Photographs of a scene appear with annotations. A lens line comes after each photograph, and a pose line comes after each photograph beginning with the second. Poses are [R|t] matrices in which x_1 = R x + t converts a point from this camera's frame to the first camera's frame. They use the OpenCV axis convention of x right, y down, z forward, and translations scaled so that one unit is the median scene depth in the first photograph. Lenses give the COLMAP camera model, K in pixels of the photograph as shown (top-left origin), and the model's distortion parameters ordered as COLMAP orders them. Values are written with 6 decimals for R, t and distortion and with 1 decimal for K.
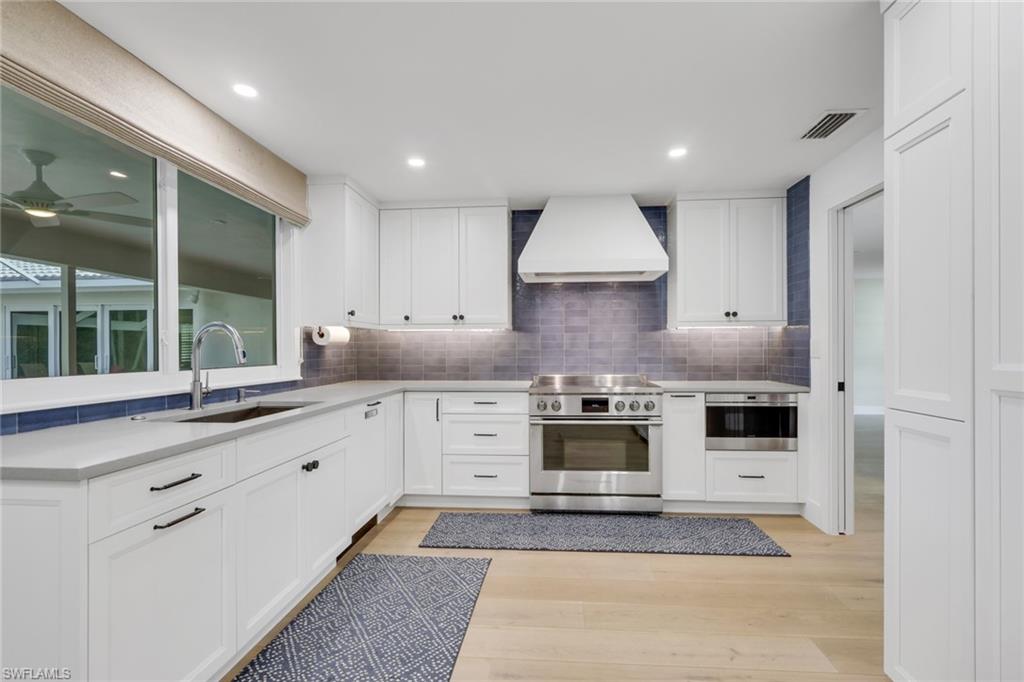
lens RADIAL K [[485.8, 0, 514.2], [0, 485.8, 354.3], [0, 0, 1]] dist [-0.001095, -0.000071]
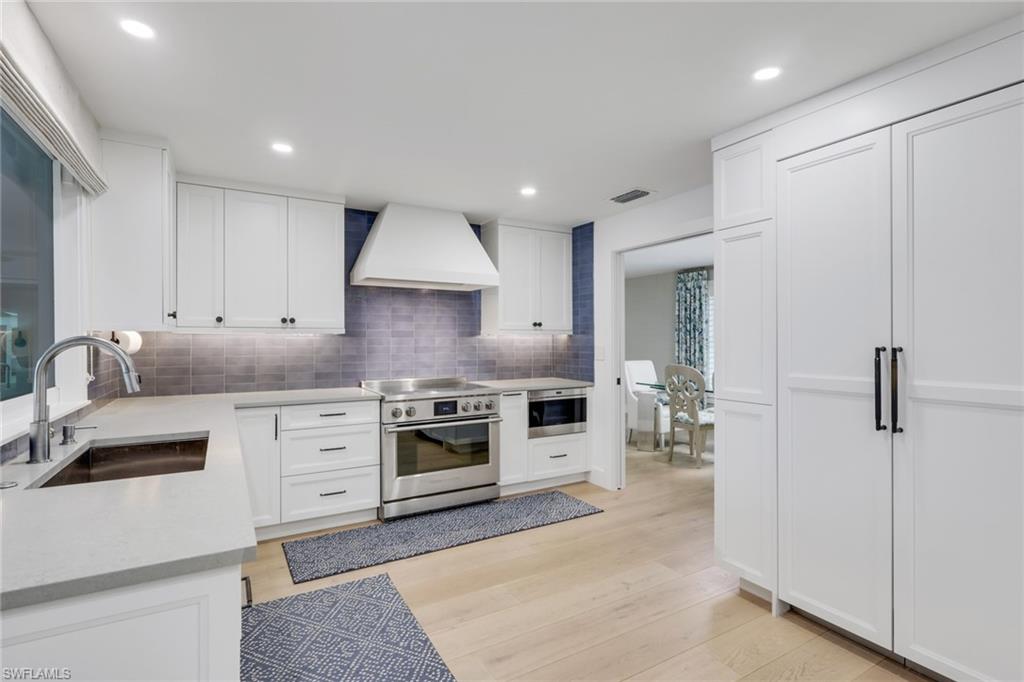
lens RADIAL K [[497.5, 0, 514.0], [0, 497.5, 345.4], [0, 0, 1]] dist [-0.000564, 0.000250]
pose [[0.815787, -0.003157, 0.578344, -0.339581], [0.004012, 0.999992, -0.000200, -0.032365], [-0.578338, 0.002483, 0.815793, 0.022716]]
